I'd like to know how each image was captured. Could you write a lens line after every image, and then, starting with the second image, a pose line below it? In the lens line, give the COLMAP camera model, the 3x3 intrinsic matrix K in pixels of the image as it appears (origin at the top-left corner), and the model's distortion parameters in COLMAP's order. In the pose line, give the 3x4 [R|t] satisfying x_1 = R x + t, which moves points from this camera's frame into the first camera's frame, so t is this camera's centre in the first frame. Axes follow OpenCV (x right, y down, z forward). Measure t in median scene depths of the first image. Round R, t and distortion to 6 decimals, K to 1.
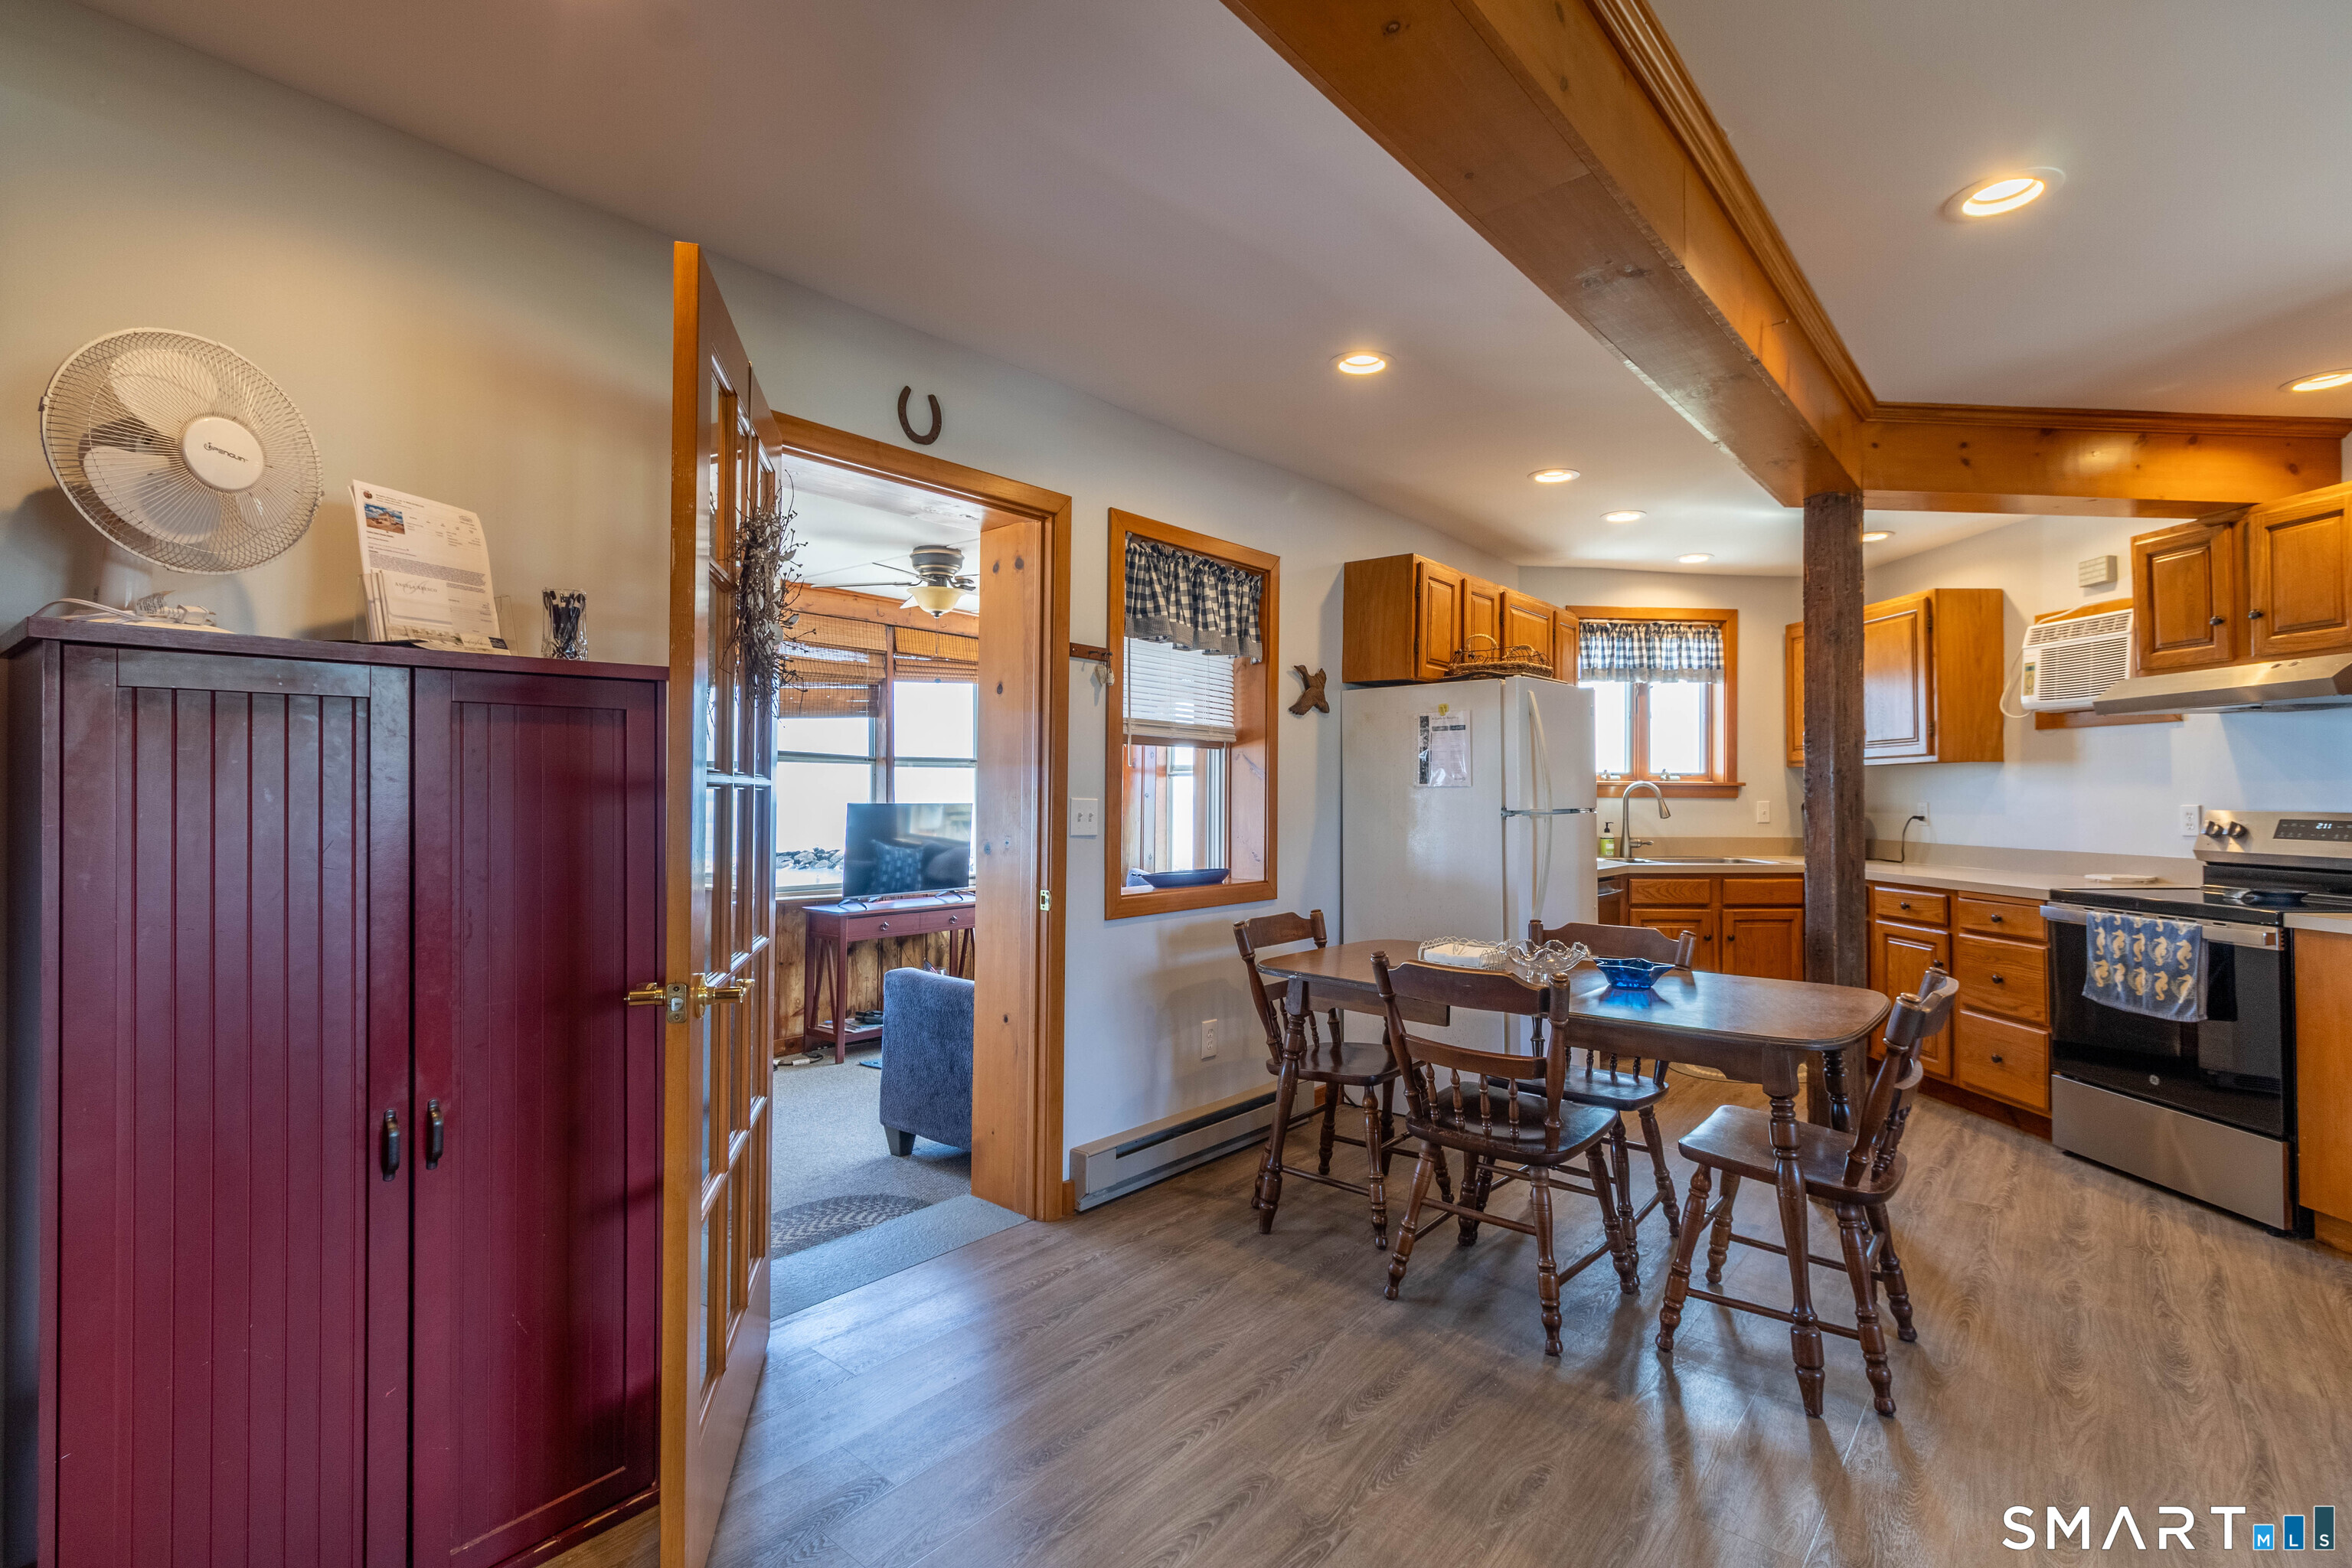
lens RADIAL K [[1092.8, 0, 1173.8], [0, 1092.8, 774.4], [0, 0, 1]] dist [0.004855, -0.000868]
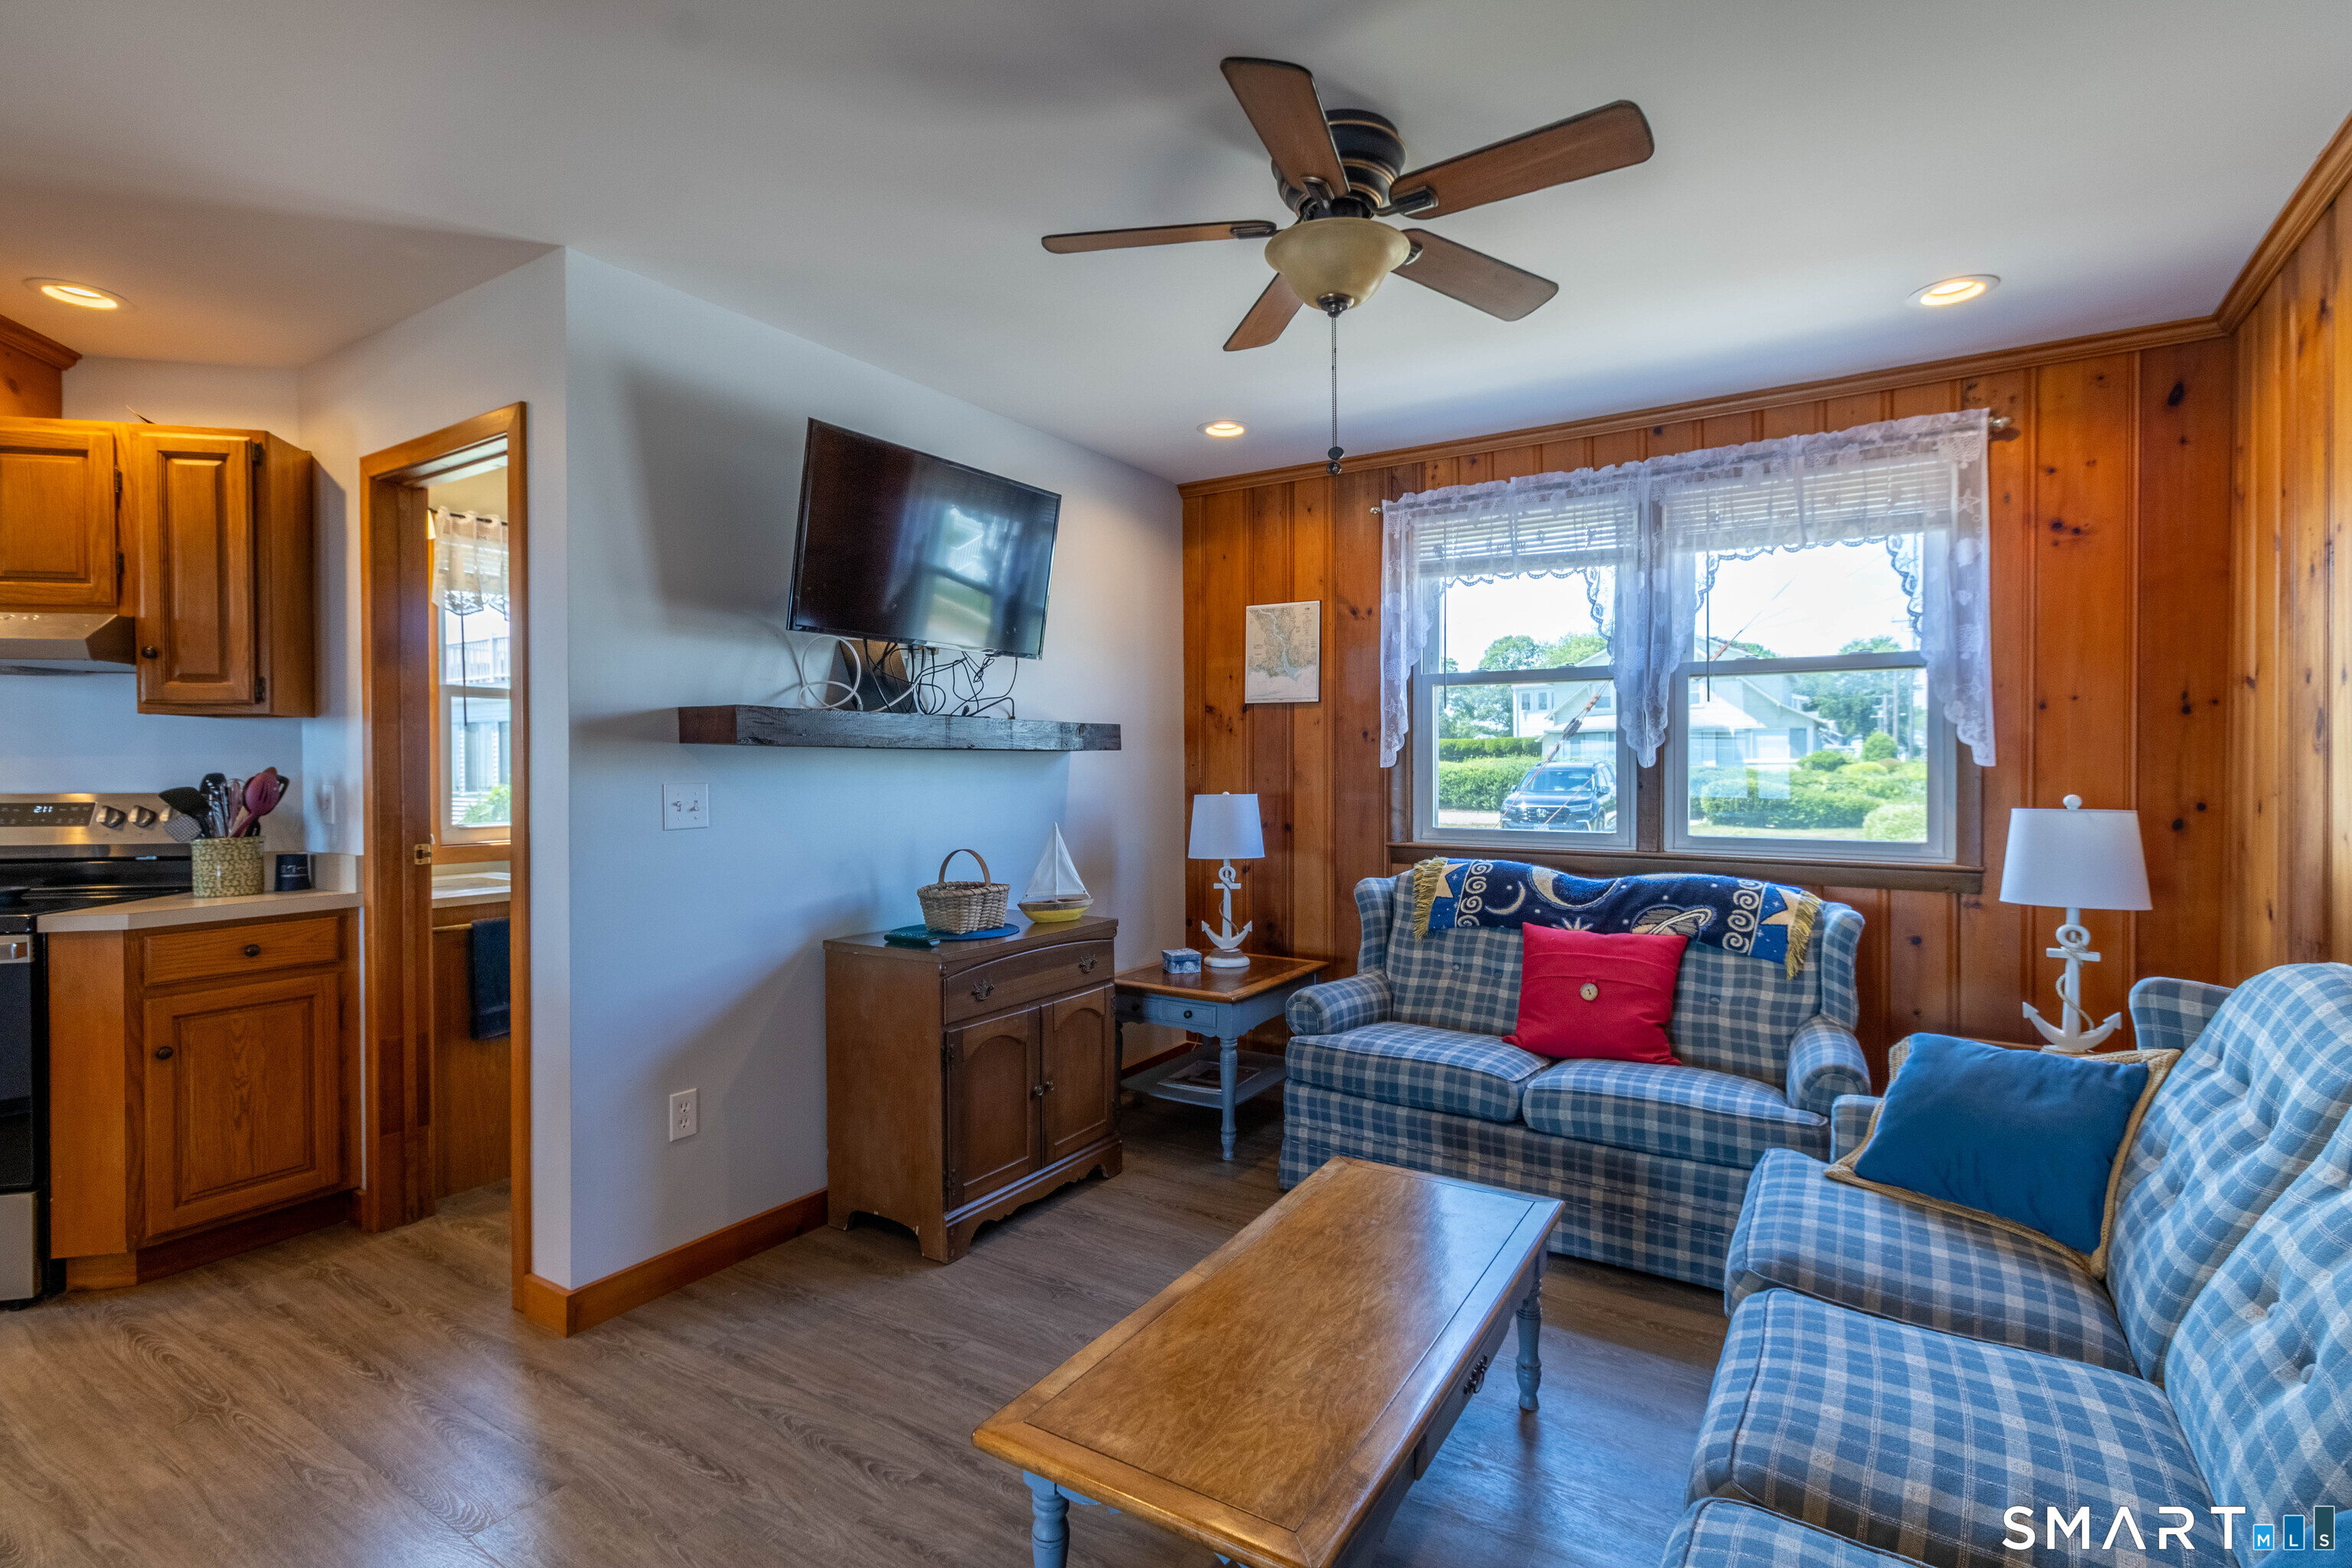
lens RADIAL K [[1092.8, 0, 1173.8], [0, 1092.8, 774.4], [0, 0, 1]] dist [0.004855, -0.000868]
pose [[-0.136889, -0.008069, 0.990554, 0.056621], [-0.012838, 0.999897, 0.006371, 0.002036], [-0.990503, -0.011845, -0.136978, 0.208252]]
